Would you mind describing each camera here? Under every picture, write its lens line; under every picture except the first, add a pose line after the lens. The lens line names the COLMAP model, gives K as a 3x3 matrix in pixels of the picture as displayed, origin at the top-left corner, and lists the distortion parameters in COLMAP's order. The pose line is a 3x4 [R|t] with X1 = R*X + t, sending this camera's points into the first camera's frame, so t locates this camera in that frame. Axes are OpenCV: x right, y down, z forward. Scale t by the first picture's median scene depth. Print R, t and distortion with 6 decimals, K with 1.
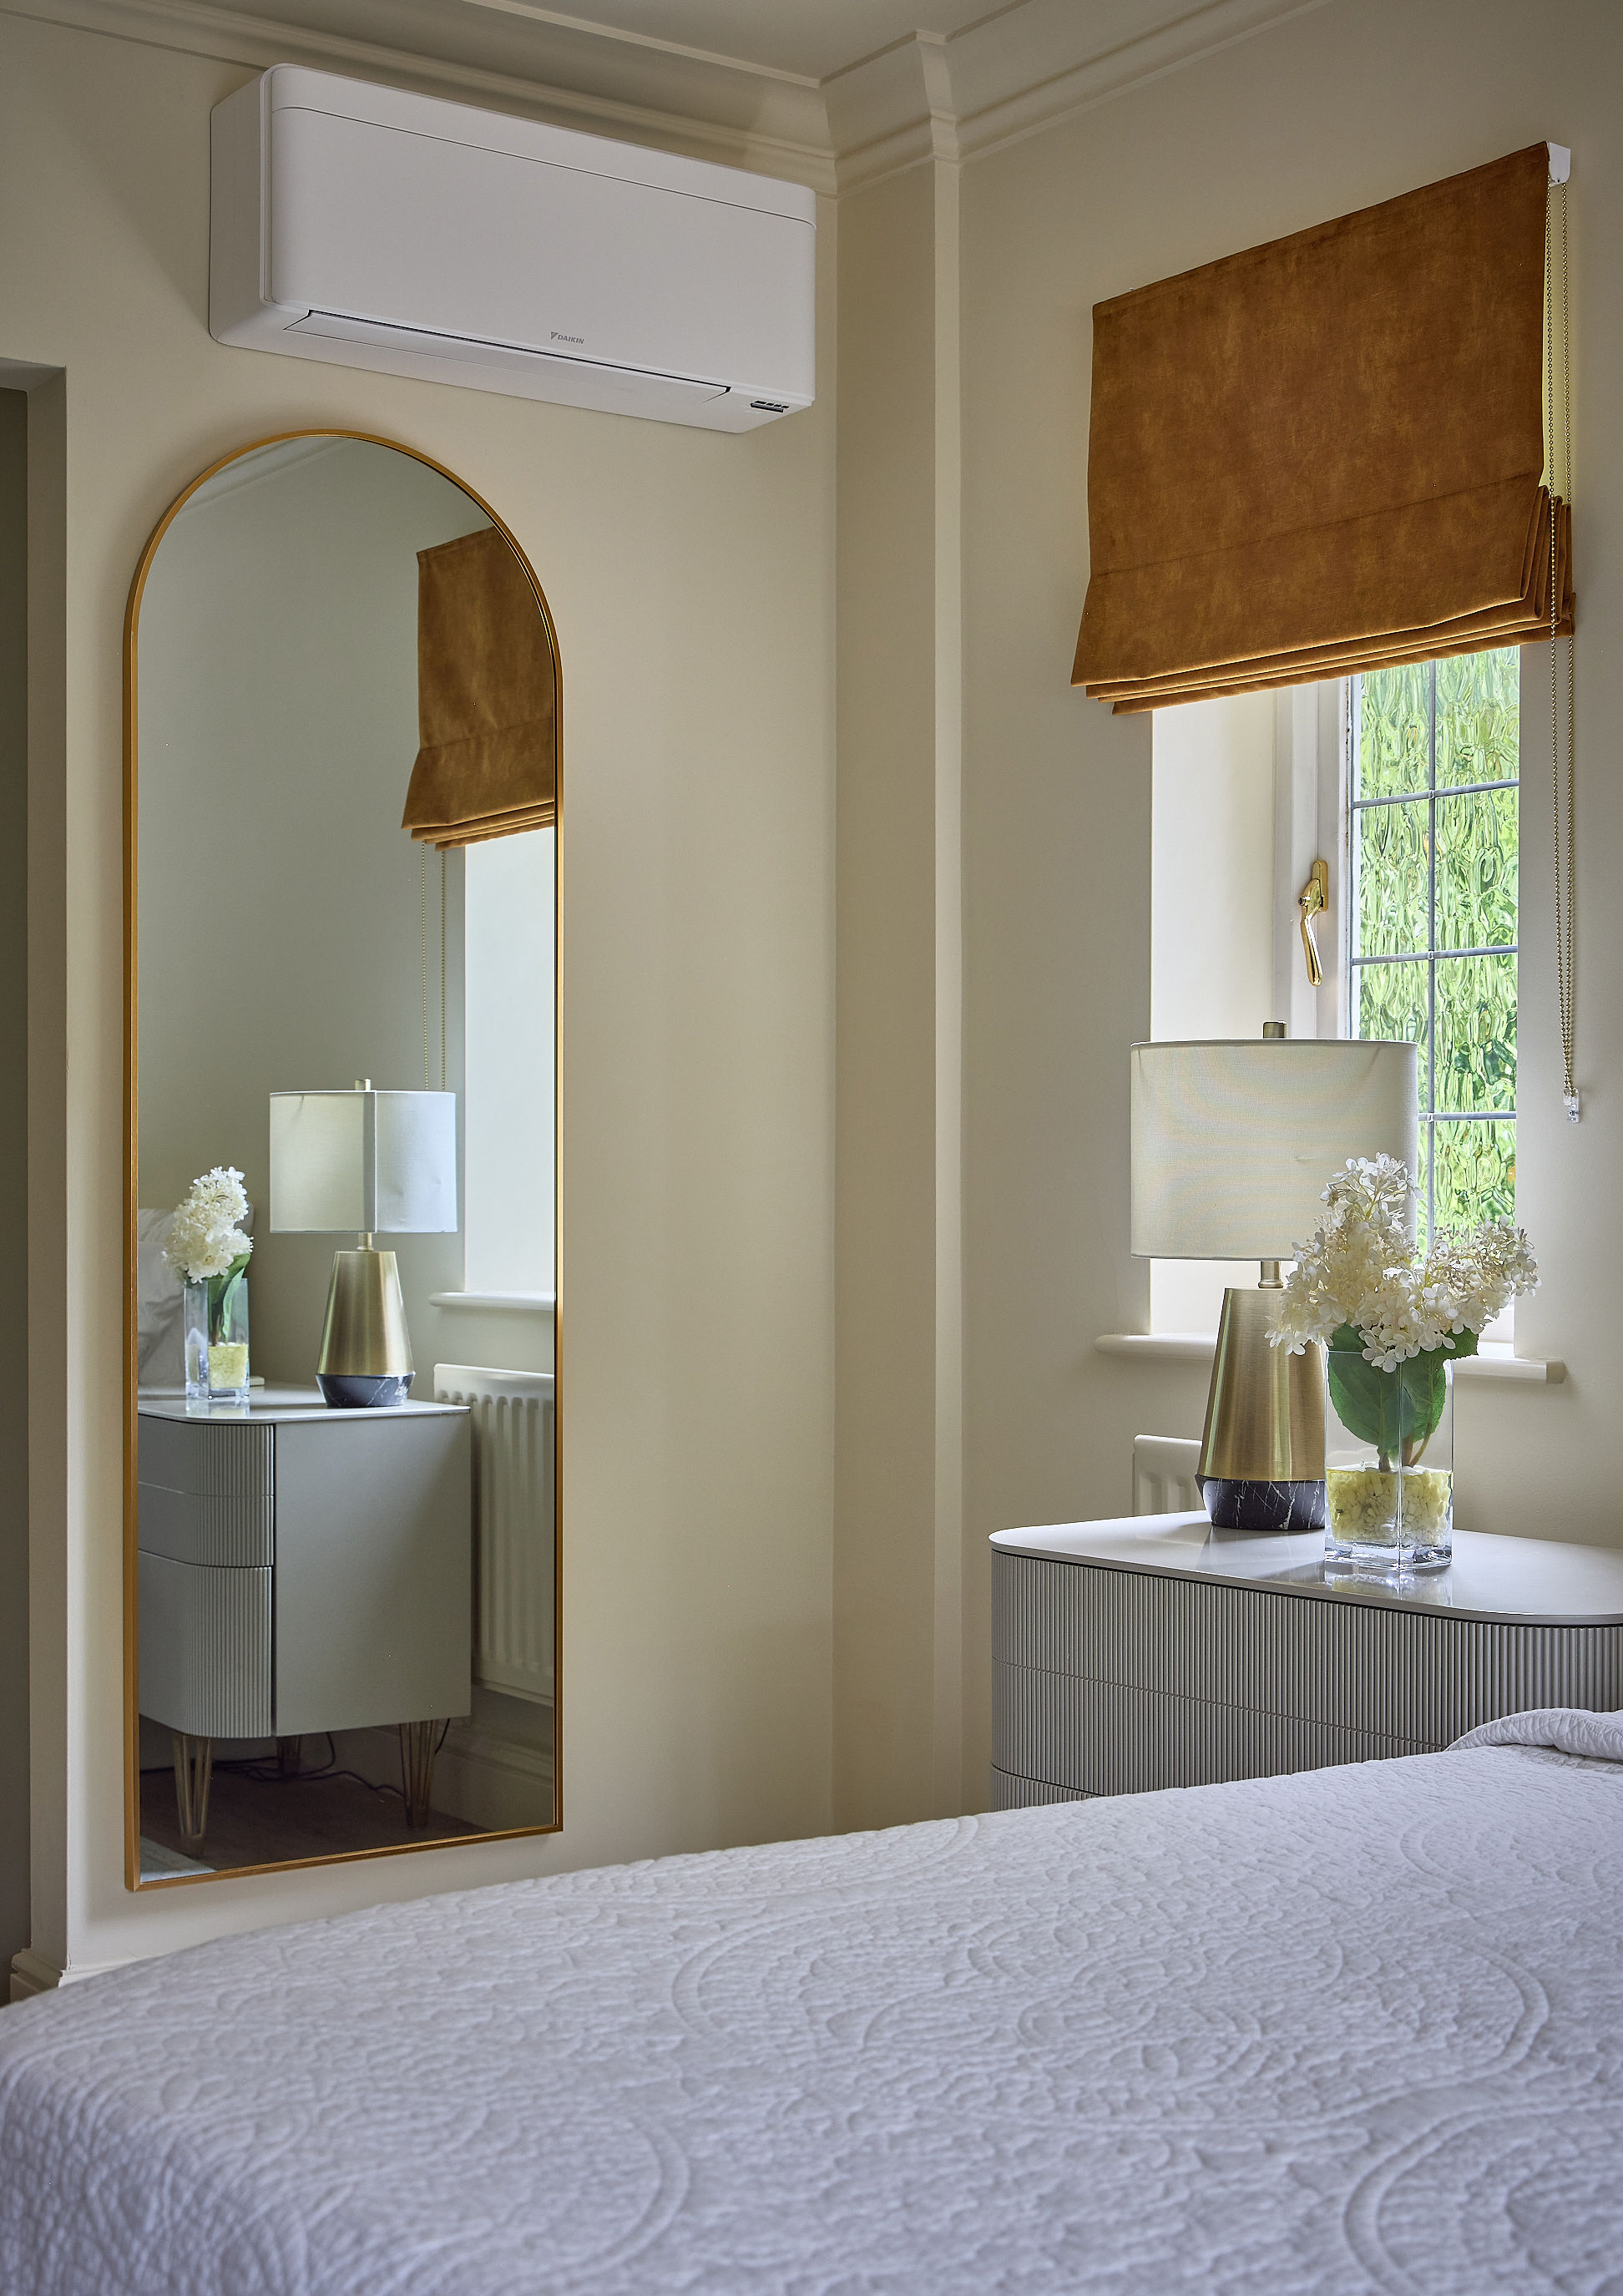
lens RADIAL K [[3047.9, 0, 798.7], [0, 3047.9, 1199.7], [0, 0, 1]] dist [-0.025759, 0.000000]
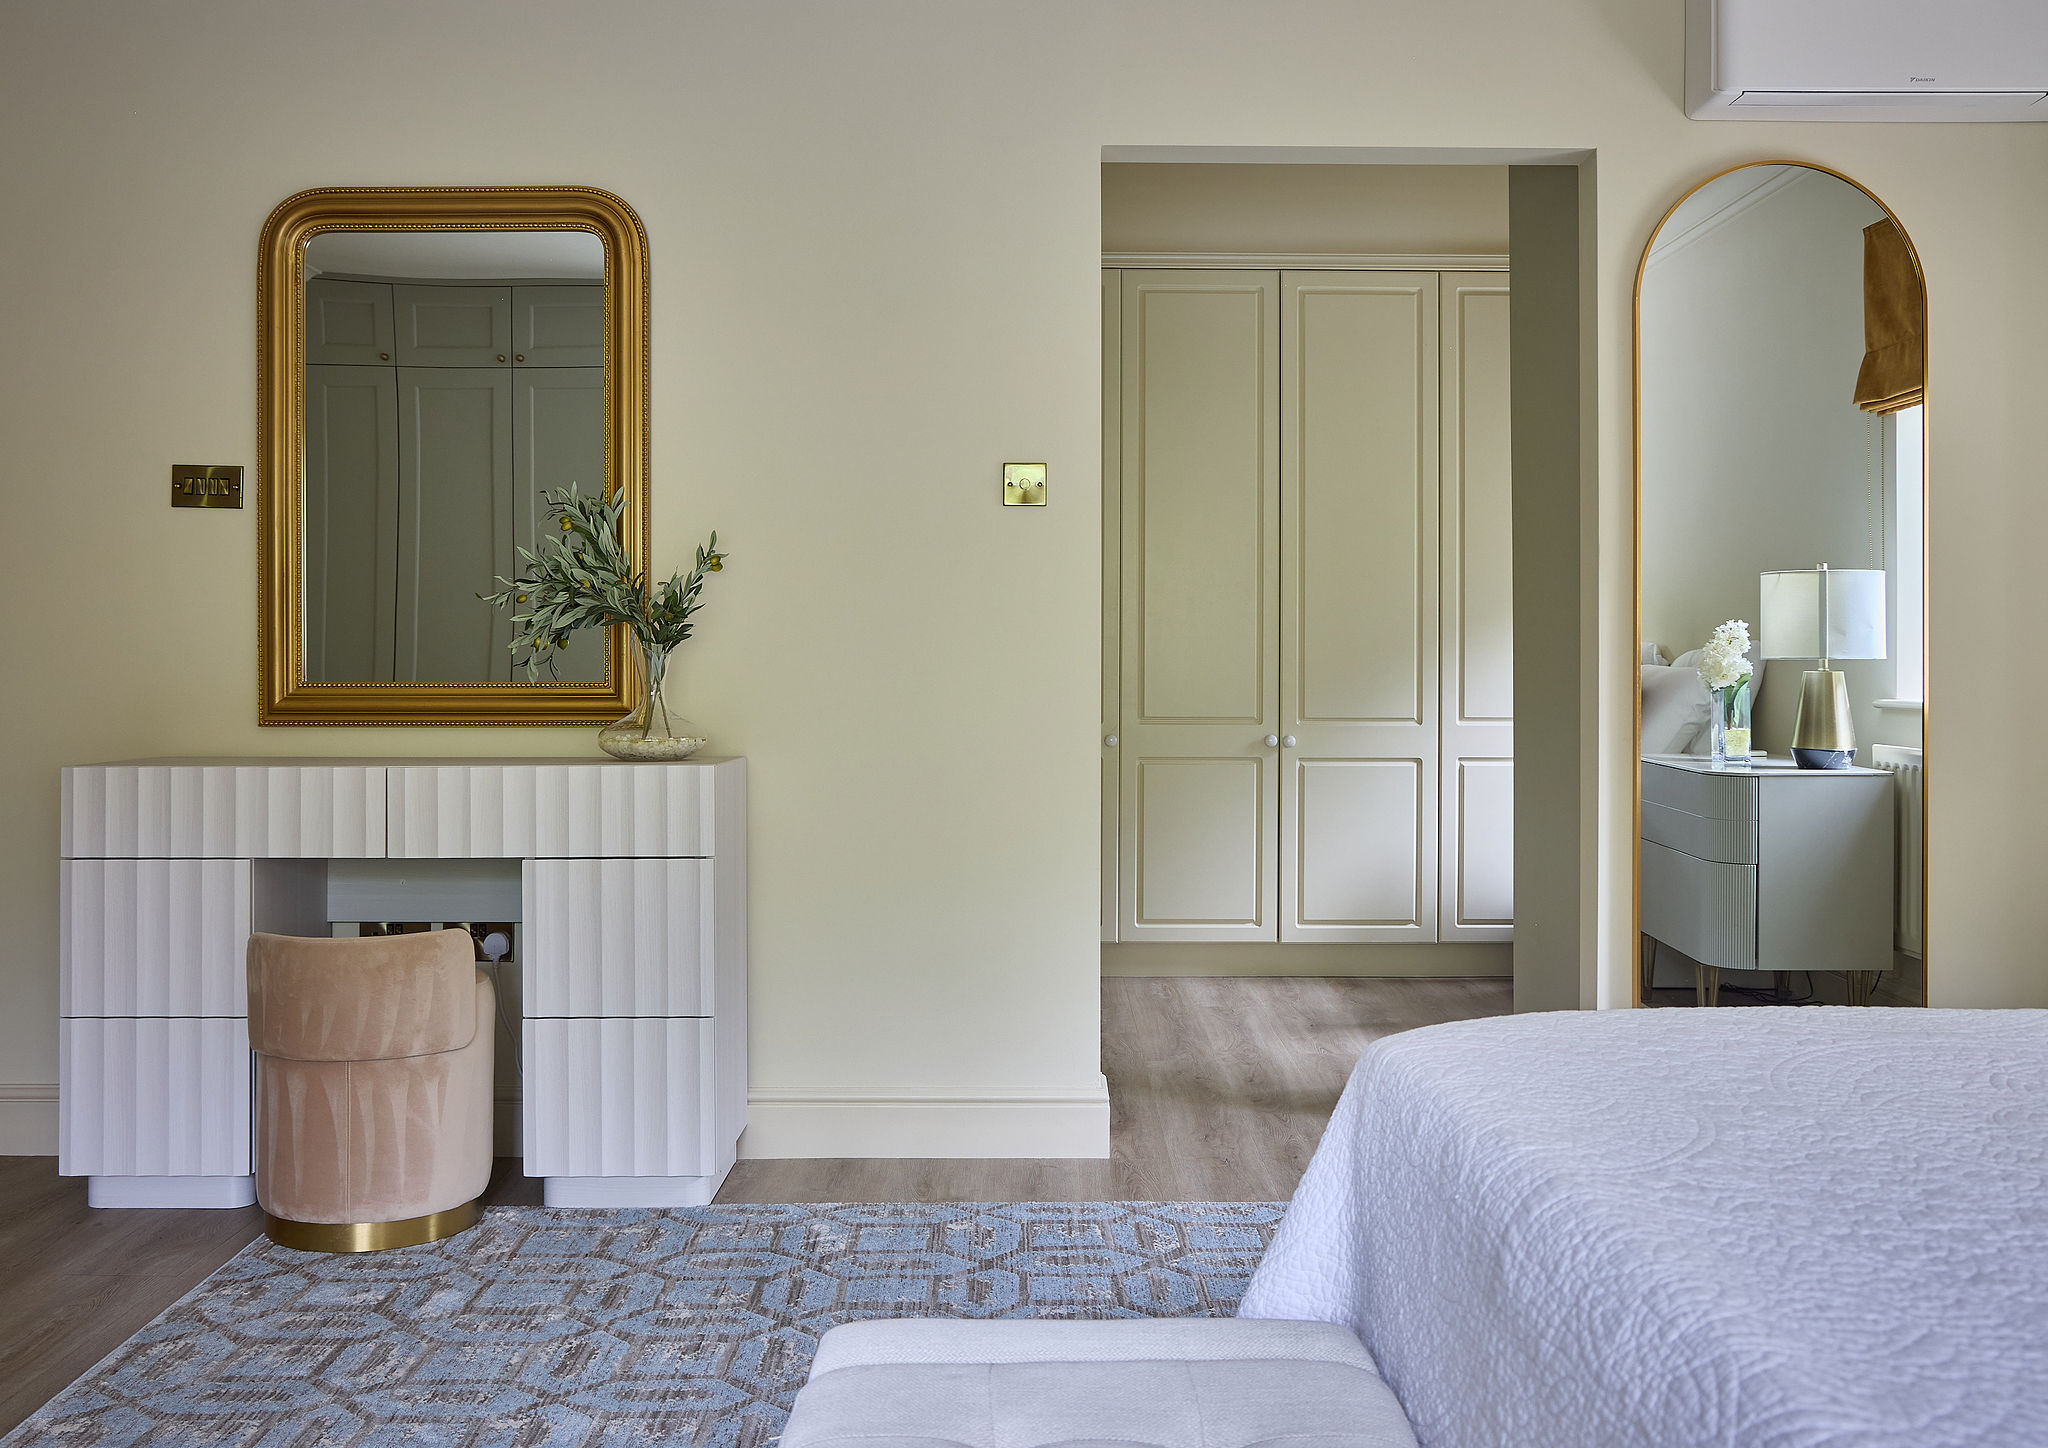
lens RADIAL K [[1928.9, 0, 1094.3], [0, 1928.9, 647.0], [0, 0, 1]] dist [-0.012113, 0.000000]
pose [[0.819186, -0.006008, -0.573497, 0.122314], [-0.004163, 0.999856, -0.016421, 0.022260], [0.573513, 0.015840, 0.819043, -0.041070]]
